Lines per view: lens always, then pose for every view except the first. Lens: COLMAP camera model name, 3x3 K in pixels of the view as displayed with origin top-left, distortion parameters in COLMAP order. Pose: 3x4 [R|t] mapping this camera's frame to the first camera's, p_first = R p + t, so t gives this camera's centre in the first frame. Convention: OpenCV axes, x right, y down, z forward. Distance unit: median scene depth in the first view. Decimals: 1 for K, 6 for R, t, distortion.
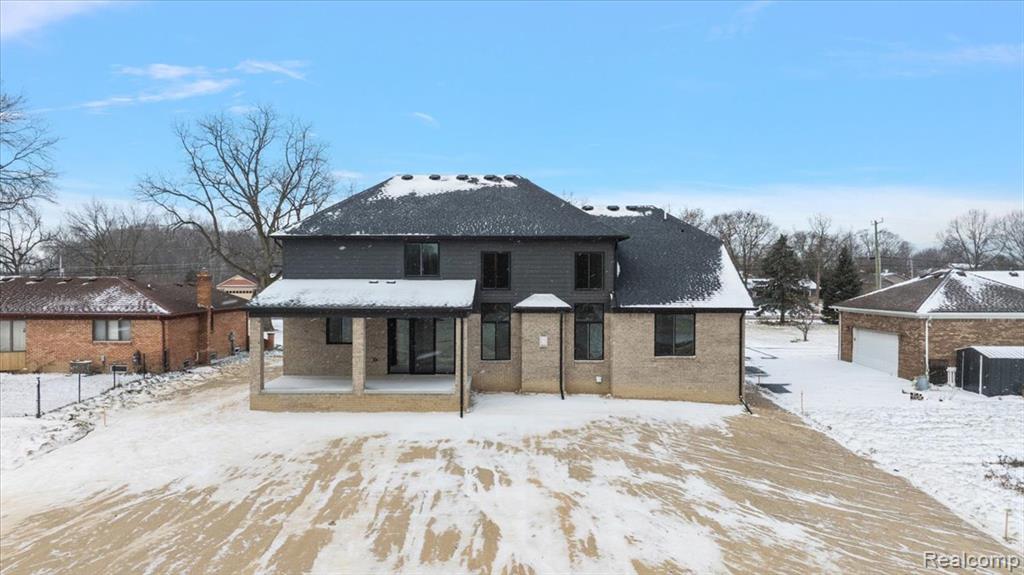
lens RADIAL K [[732.4, 0, 512.0], [0, 732.4, 287.5], [0, 0, 1]] dist [-0.022621, 0.003910]
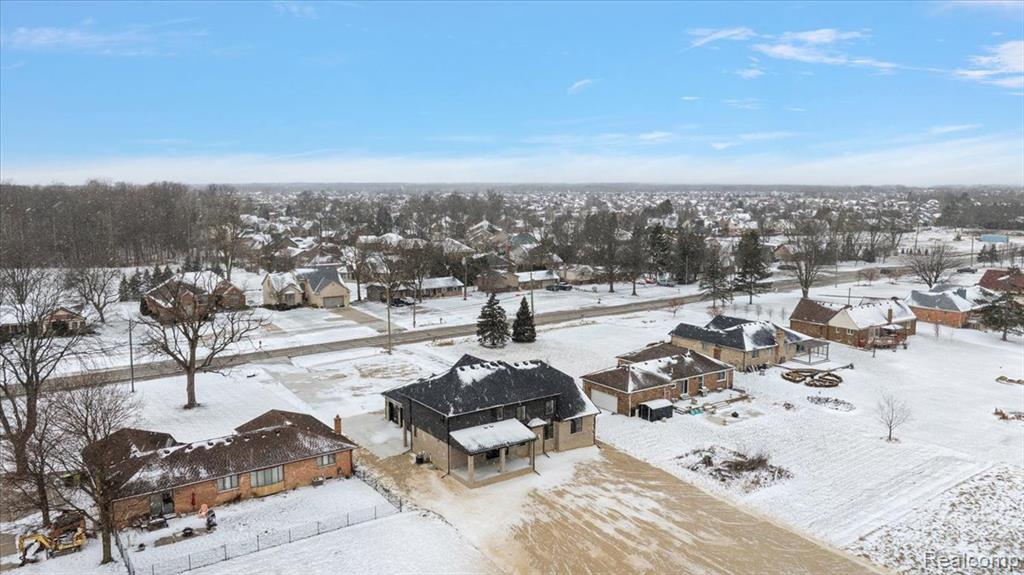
lens RADIAL K [[749.1, 0, 512.0], [0, 749.1, 287.5], [0, 0, 1]] dist [-0.020331, 0.004662]
pose [[0.816508, -0.079387, 0.571849, -1.564485], [0.009693, 0.992246, 0.123908, -0.811627], [-0.577252, -0.095629, 0.810947, -1.116084]]
